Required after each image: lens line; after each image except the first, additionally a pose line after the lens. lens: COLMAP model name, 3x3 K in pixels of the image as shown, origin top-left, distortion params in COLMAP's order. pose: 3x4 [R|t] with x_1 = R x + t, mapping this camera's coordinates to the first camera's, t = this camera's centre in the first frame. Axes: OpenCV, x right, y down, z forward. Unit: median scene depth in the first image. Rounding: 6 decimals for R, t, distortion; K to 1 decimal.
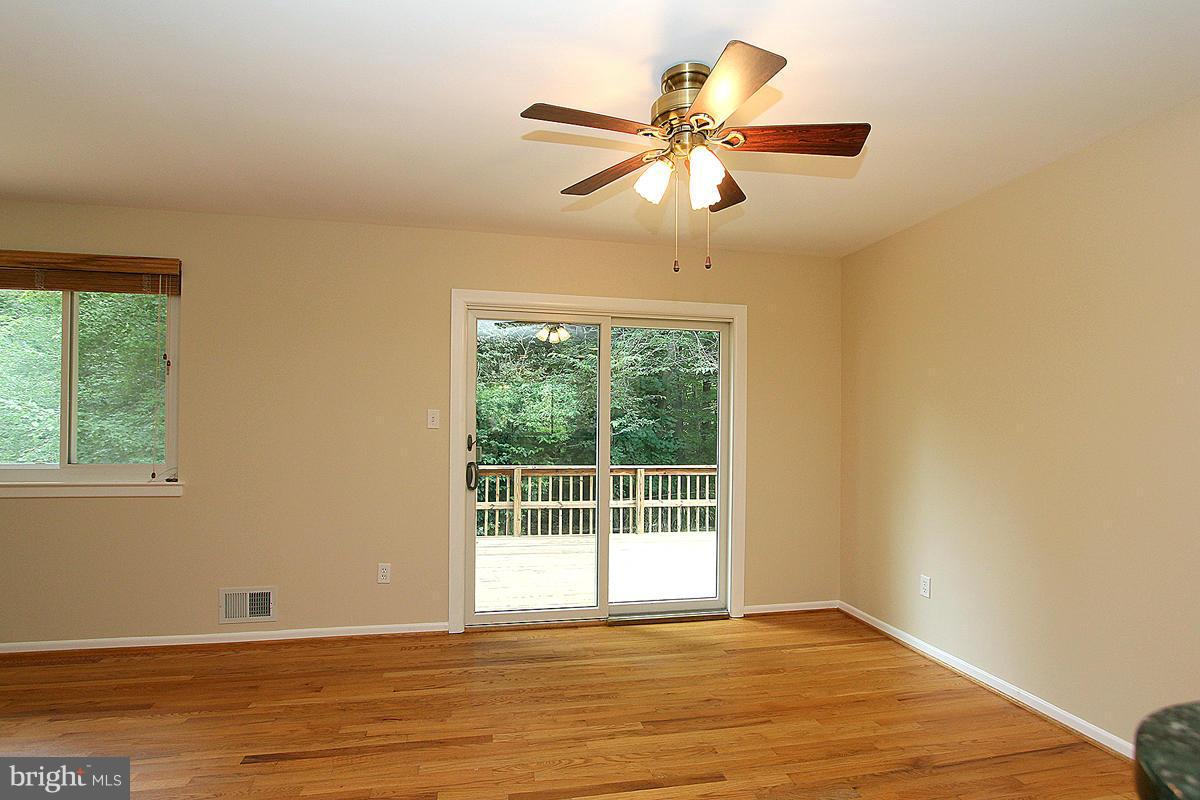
lens RADIAL K [[563.9, 0, 595.6], [0, 563.9, 400.0], [0, 0, 1]] dist [-0.015308, -0.000182]
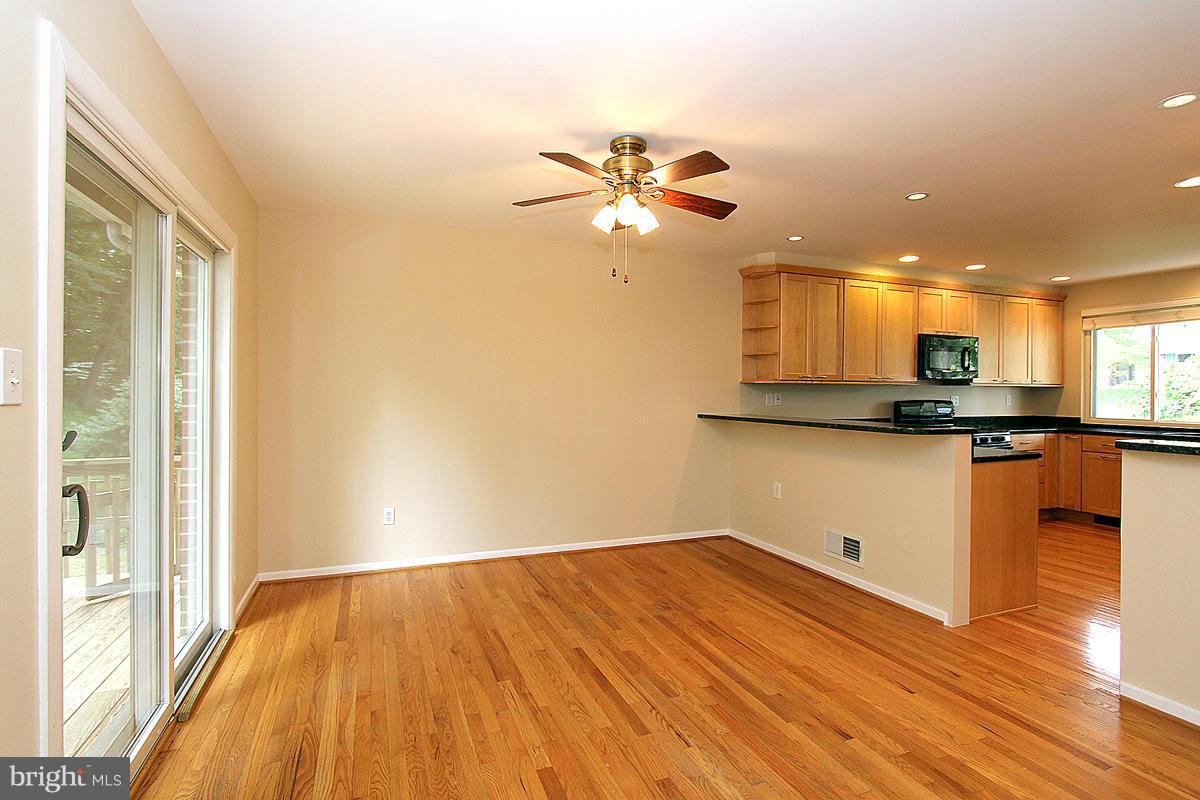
lens RADIAL K [[576.0, 0, 600.3], [0, 576.0, 384.4], [0, 0, 1]] dist [-0.016346, 0.000112]
pose [[-0.170420, -0.006982, 0.985347, -0.863321], [-0.053216, 0.998581, -0.002128, 0.026680], [-0.983933, -0.052799, -0.170550, 0.912542]]
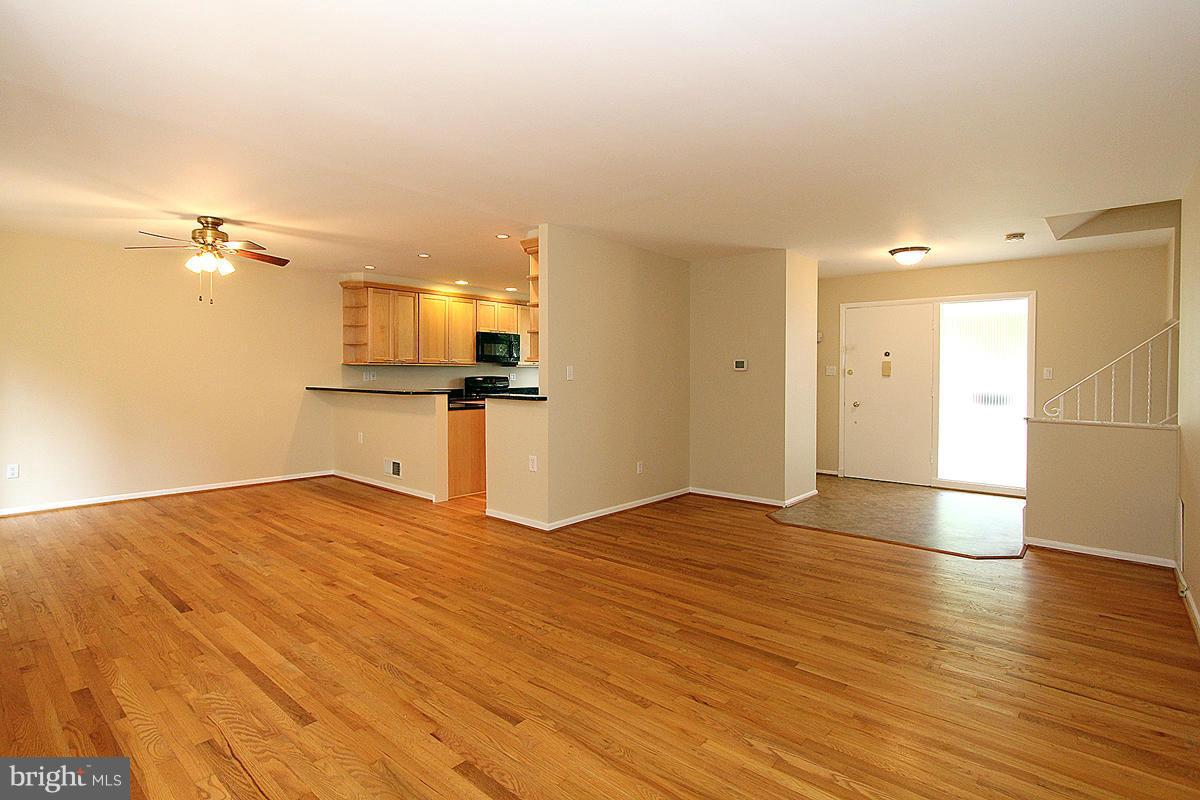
lens RADIAL K [[575.3, 0, 580.0], [0, 575.3, 380.4], [0, 0, 1]] dist [-0.012110, 0.000792]
pose [[-0.602238, -0.032137, 0.797669, -1.815437], [-0.052007, 0.998646, 0.000969, 0.007351], [-0.796620, -0.040901, -0.603095, 0.845190]]
